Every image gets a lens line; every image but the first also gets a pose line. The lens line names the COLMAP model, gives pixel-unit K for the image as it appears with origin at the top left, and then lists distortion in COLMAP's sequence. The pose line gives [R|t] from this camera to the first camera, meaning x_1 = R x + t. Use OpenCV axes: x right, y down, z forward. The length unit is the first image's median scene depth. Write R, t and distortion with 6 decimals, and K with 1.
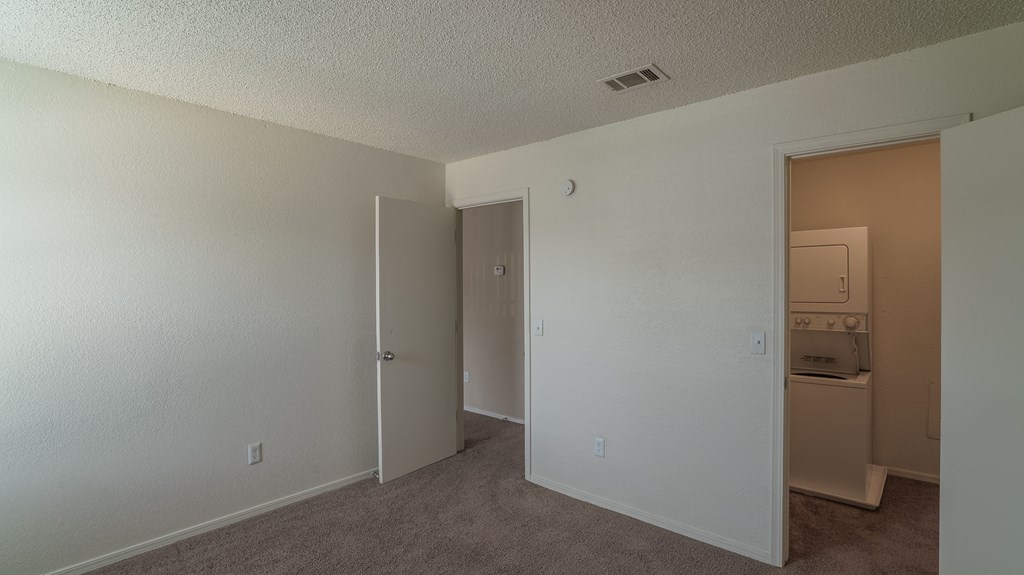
lens RADIAL K [[487.9, 0, 517.0], [0, 487.9, 290.4], [0, 0, 1]] dist [-0.005954, -0.000026]
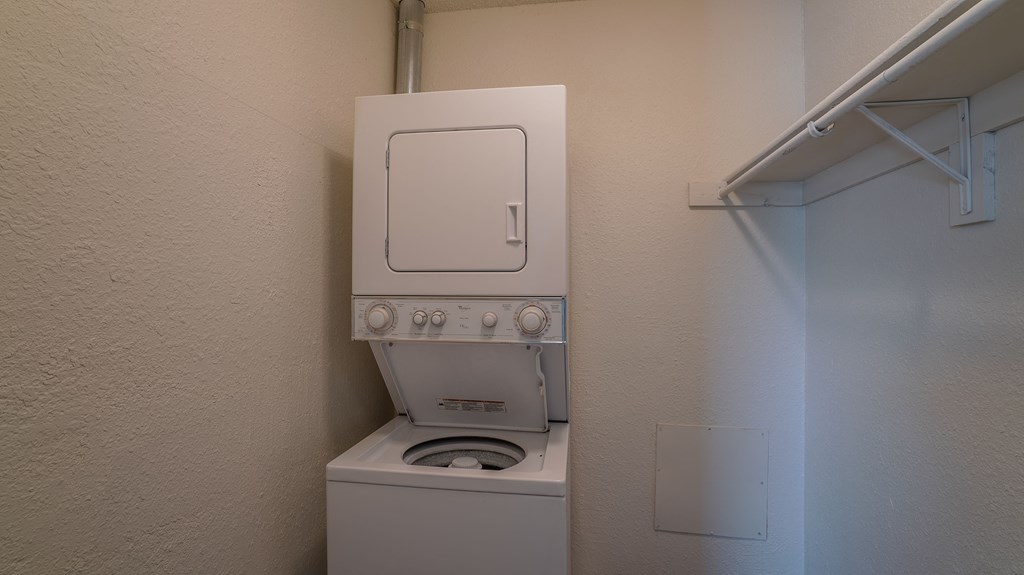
lens RADIAL K [[487.9, 0, 512.7], [0, 487.9, 289.0], [0, 0, 1]] dist [-0.005954, -0.000026]
pose [[0.860470, 0.005312, 0.509473, 0.458546], [-0.003064, 0.999982, -0.005250, 0.041966], [-0.509492, 0.002957, 0.860470, 0.648379]]
